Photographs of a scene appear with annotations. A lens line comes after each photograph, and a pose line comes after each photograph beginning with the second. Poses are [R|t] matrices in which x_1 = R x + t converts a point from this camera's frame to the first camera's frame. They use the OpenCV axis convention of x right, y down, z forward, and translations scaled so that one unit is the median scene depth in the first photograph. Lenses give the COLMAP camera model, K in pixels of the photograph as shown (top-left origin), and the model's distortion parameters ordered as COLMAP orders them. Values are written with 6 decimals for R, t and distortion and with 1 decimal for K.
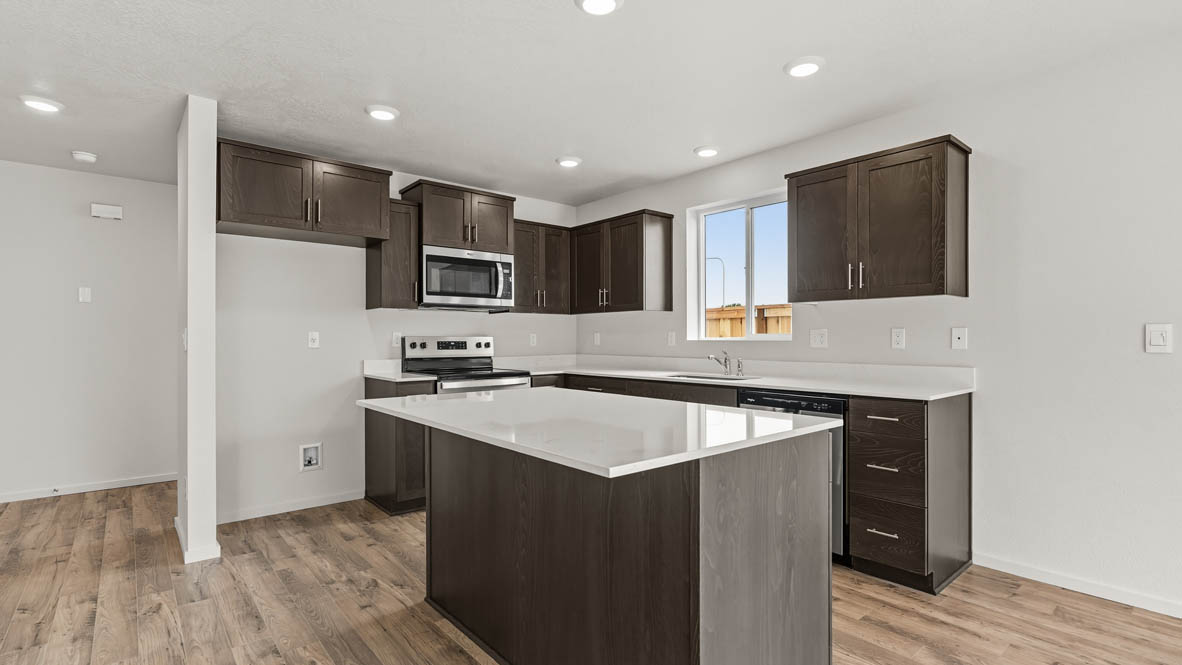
lens RADIAL K [[551.9, 0, 593.6], [0, 551.9, 339.1], [0, 0, 1]] dist [-0.001266, 0.000142]
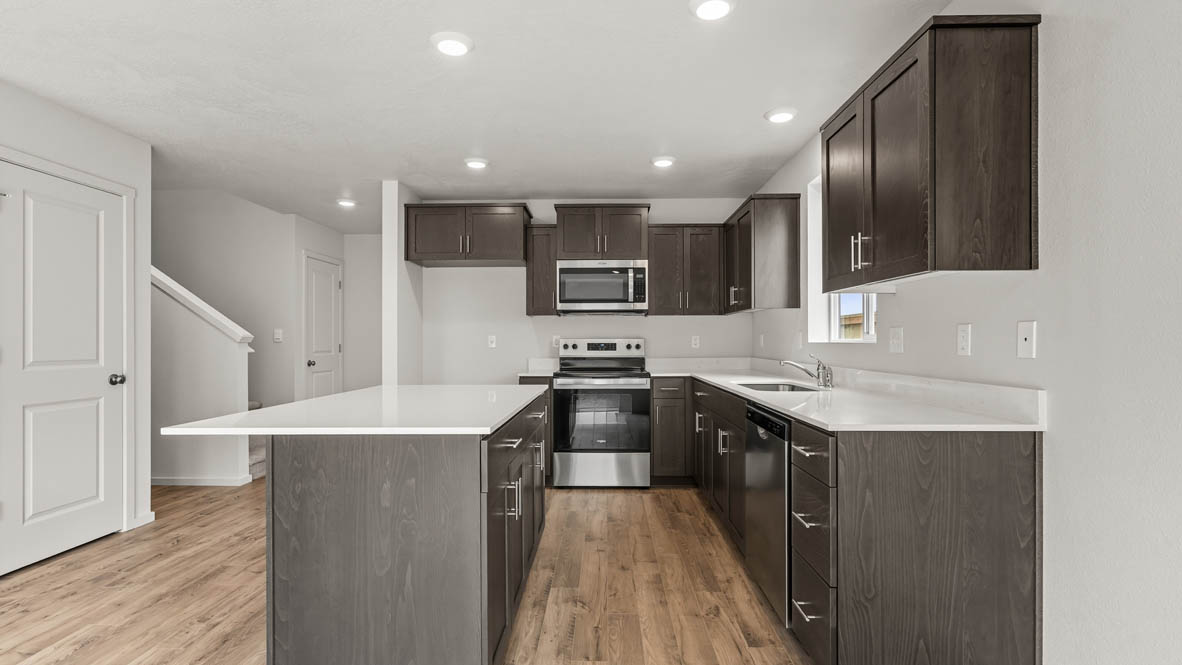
lens RADIAL K [[551.9, 0, 593.6], [0, 551.9, 339.1], [0, 0, 1]] dist [-0.001266, 0.000142]
pose [[0.745794, -0.002661, -0.666172, 0.486541], [0.000604, 0.999994, -0.003318, -0.000255], [0.666177, 0.002072, 0.745791, 0.169937]]
